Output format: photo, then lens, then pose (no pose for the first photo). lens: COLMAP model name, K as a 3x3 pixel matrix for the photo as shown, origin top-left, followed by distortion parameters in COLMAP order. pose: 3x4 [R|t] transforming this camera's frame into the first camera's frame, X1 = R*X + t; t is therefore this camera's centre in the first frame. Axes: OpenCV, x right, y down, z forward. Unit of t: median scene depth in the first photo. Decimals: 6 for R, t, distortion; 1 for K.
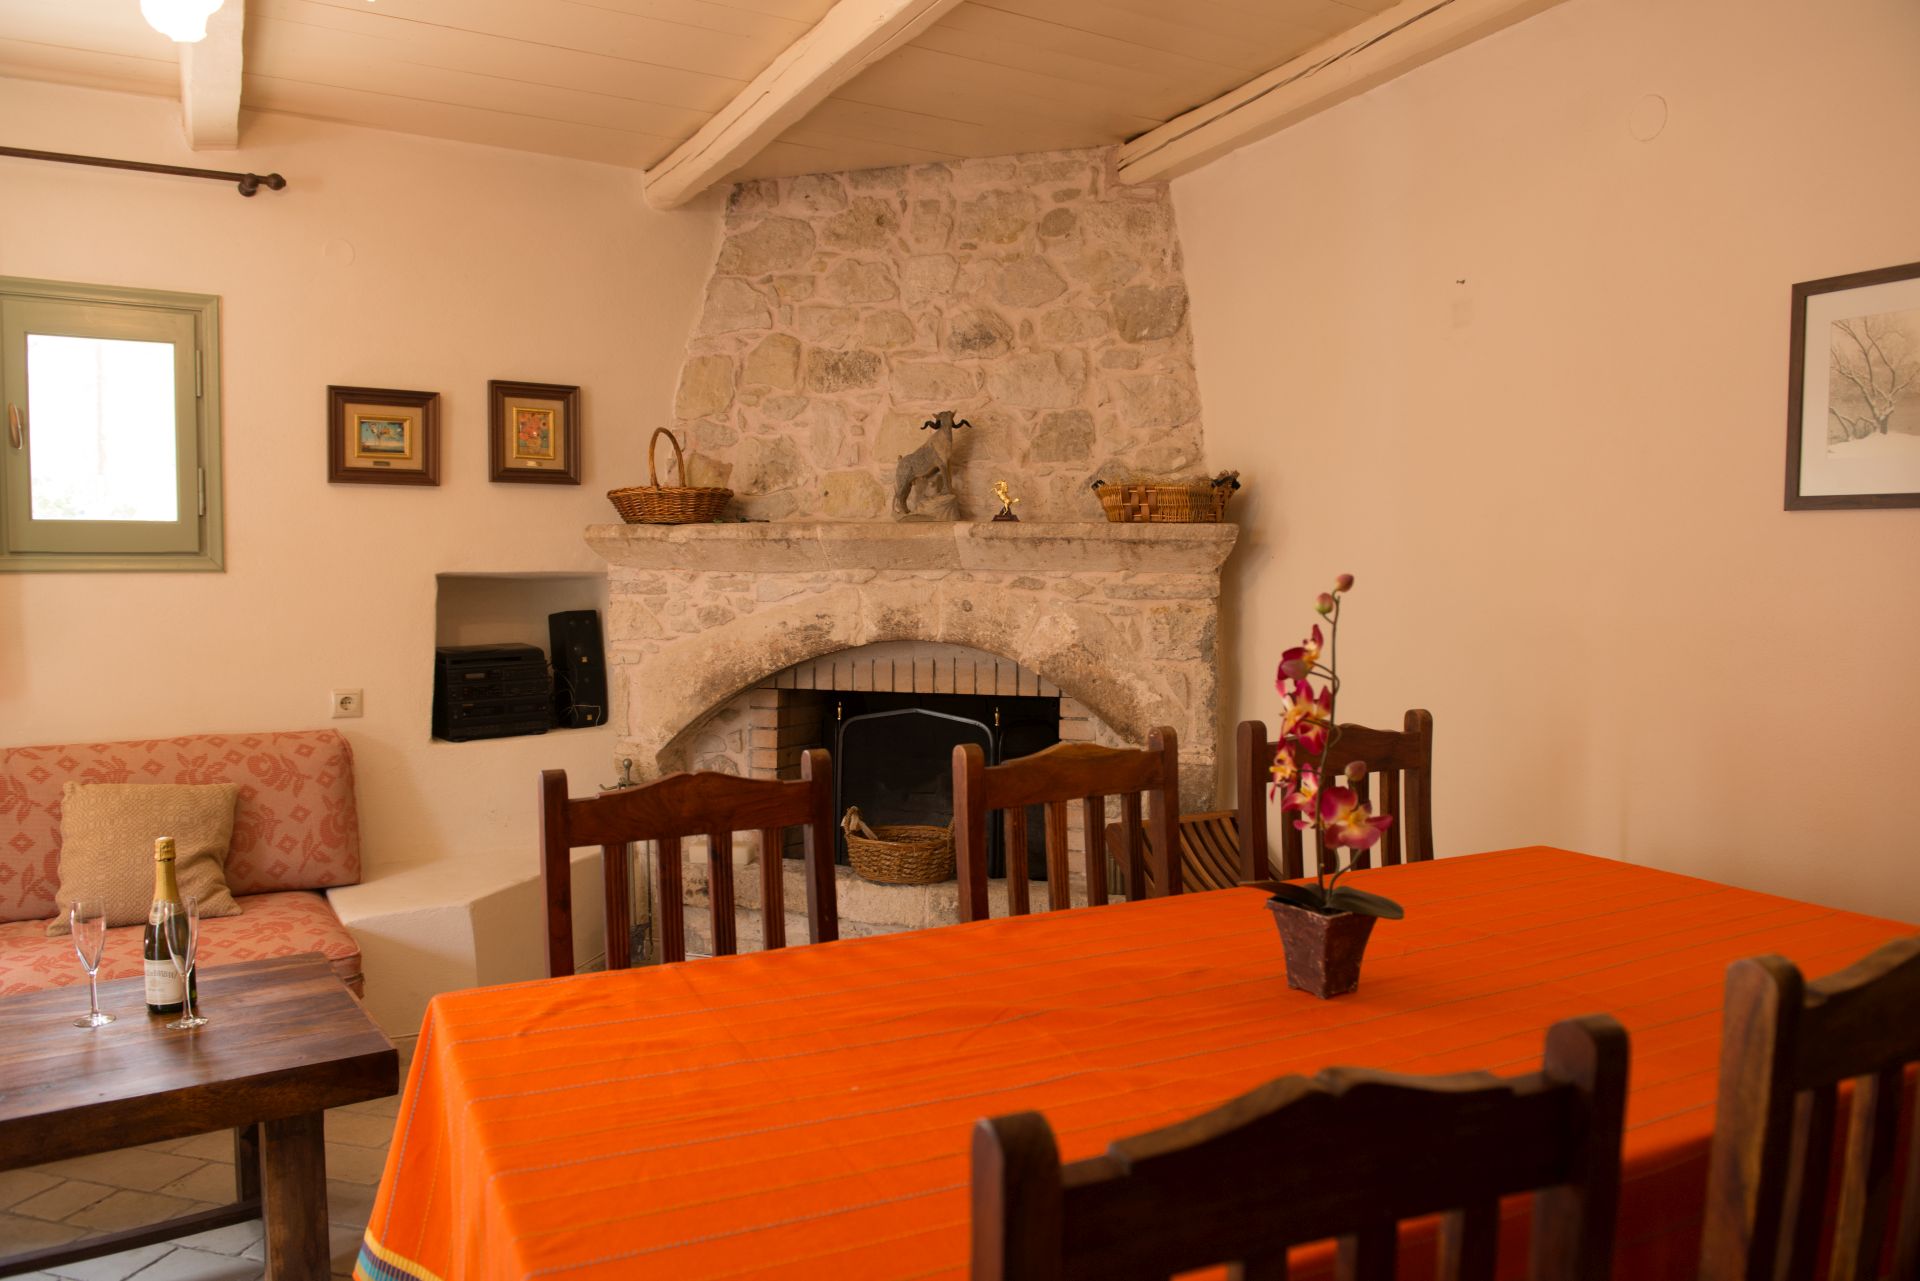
lens RADIAL K [[1351.5, 0, 960.0], [0, 1351.5, 640.5], [0, 0, 1]] dist [-0.039576, -0.003486]
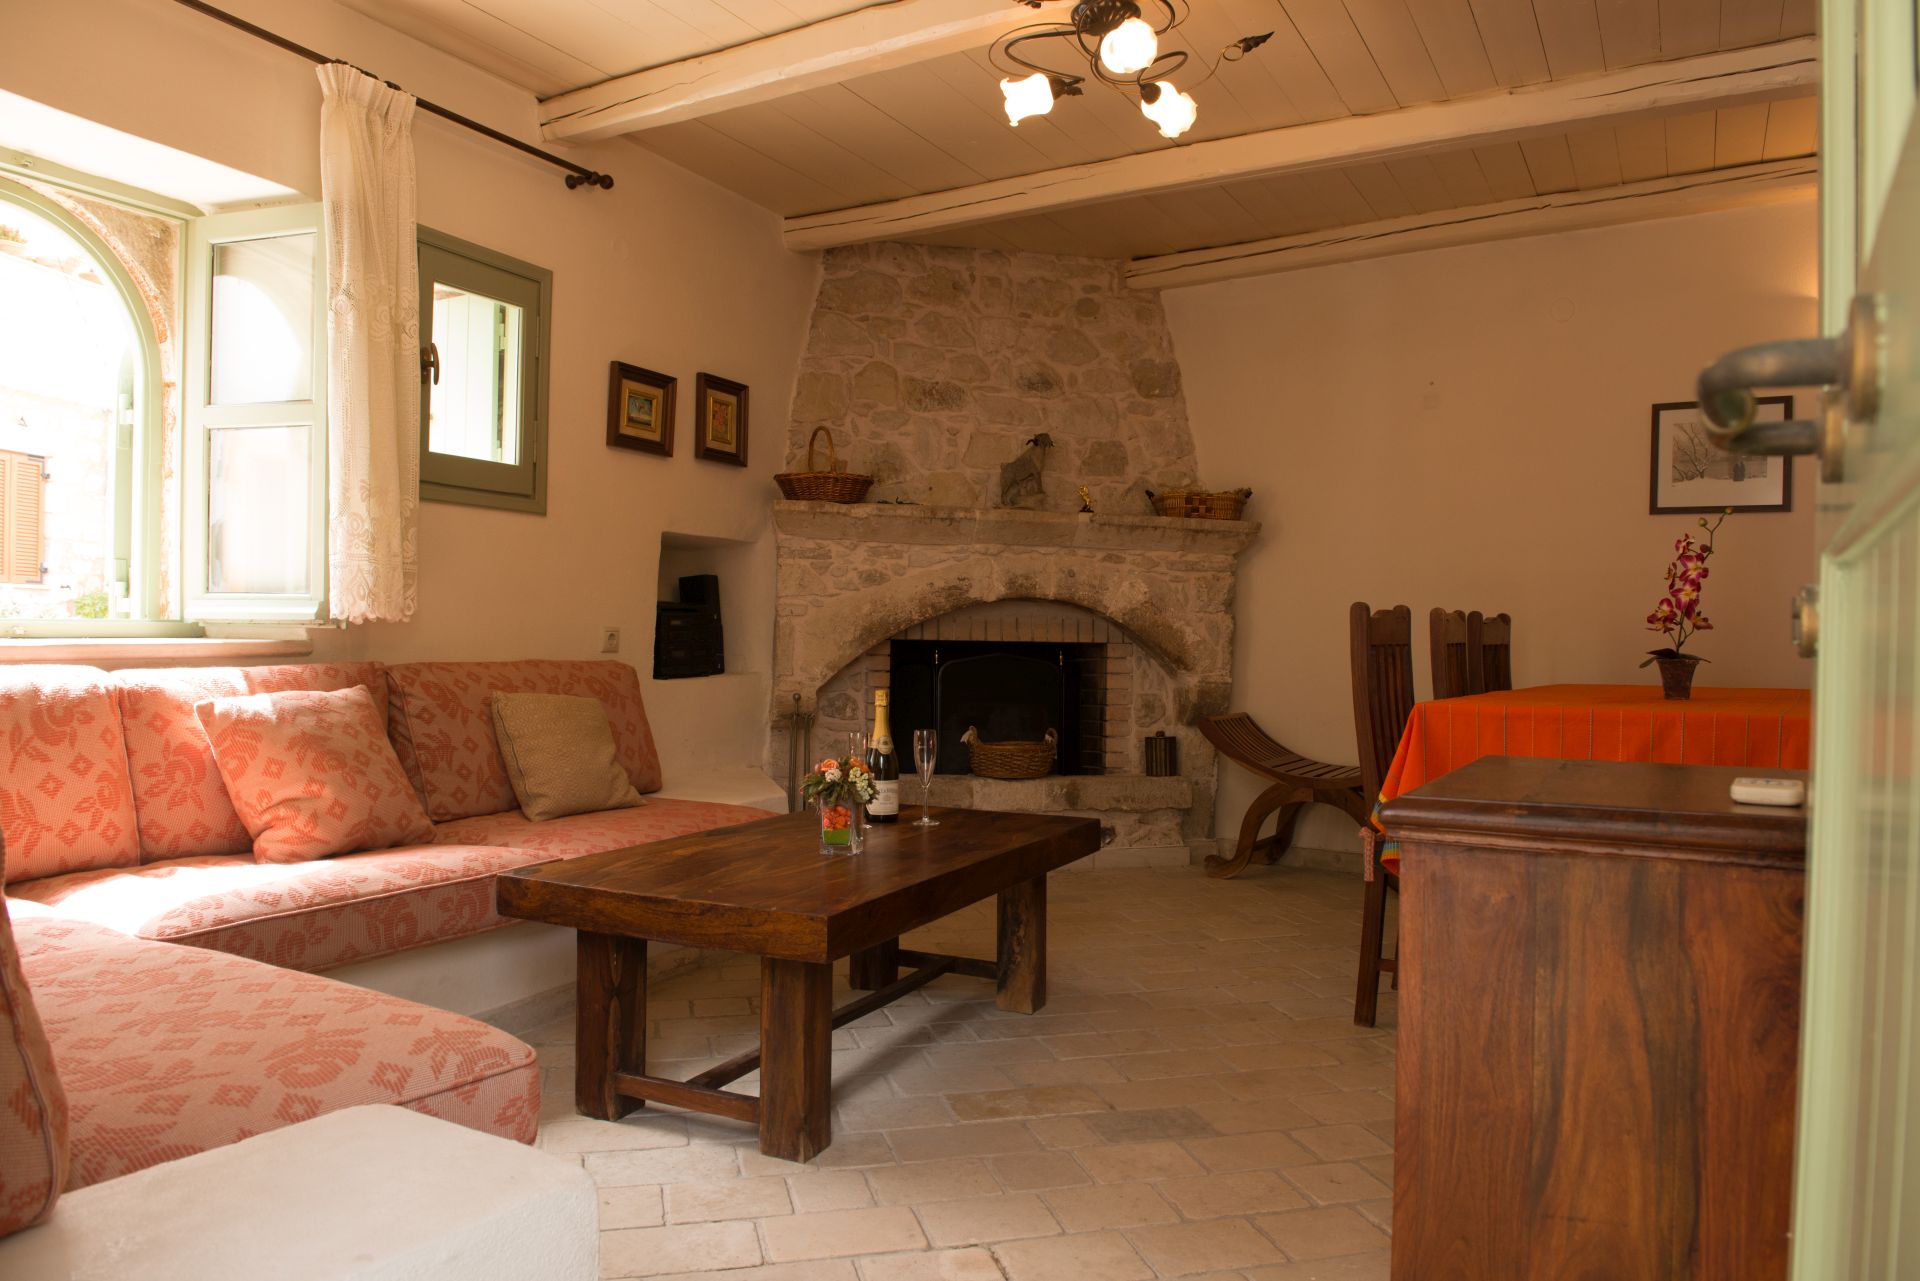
lens RADIAL K [[1318.2, 0, 960.0], [0, 1318.2, 640.5], [0, 0, 1]] dist [-0.039275, -0.014279]
pose [[0.868801, 0.012302, 0.495009, -0.726747], [0.011533, 0.998917, -0.045065, 0.098005], [-0.495027, 0.044862, 0.867718, -0.110159]]
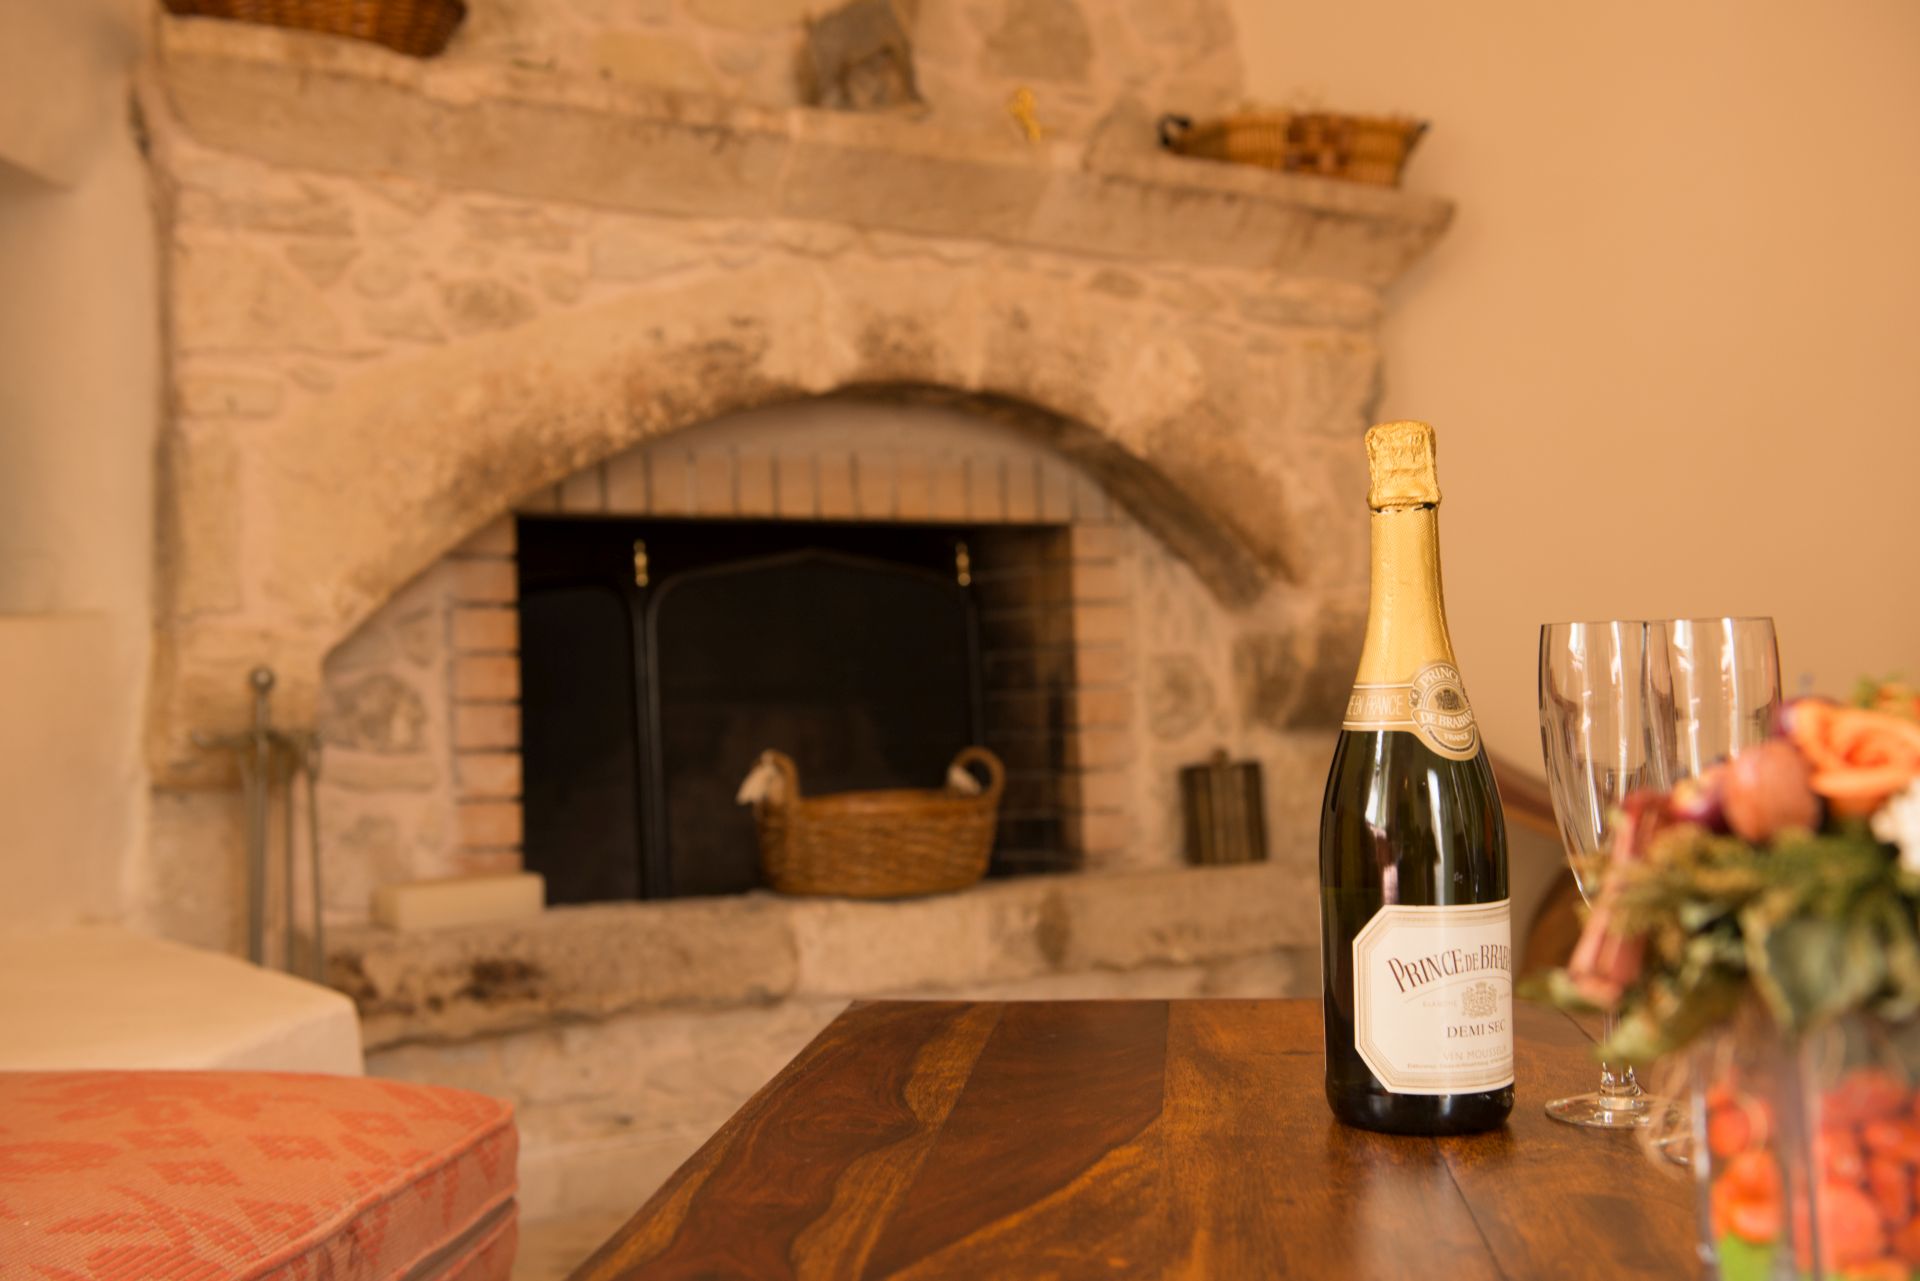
lens RADIAL K [[2175.5, 0, 960.0], [0, 2175.5, 640.5], [0, 0, 1]] dist [0.075220, 0.004711]
pose [[0.660295, -0.004114, 0.750995, -0.589374], [0.064407, 0.996611, -0.051169, 0.127260], [-0.748239, 0.082156, 0.658322, 0.468042]]
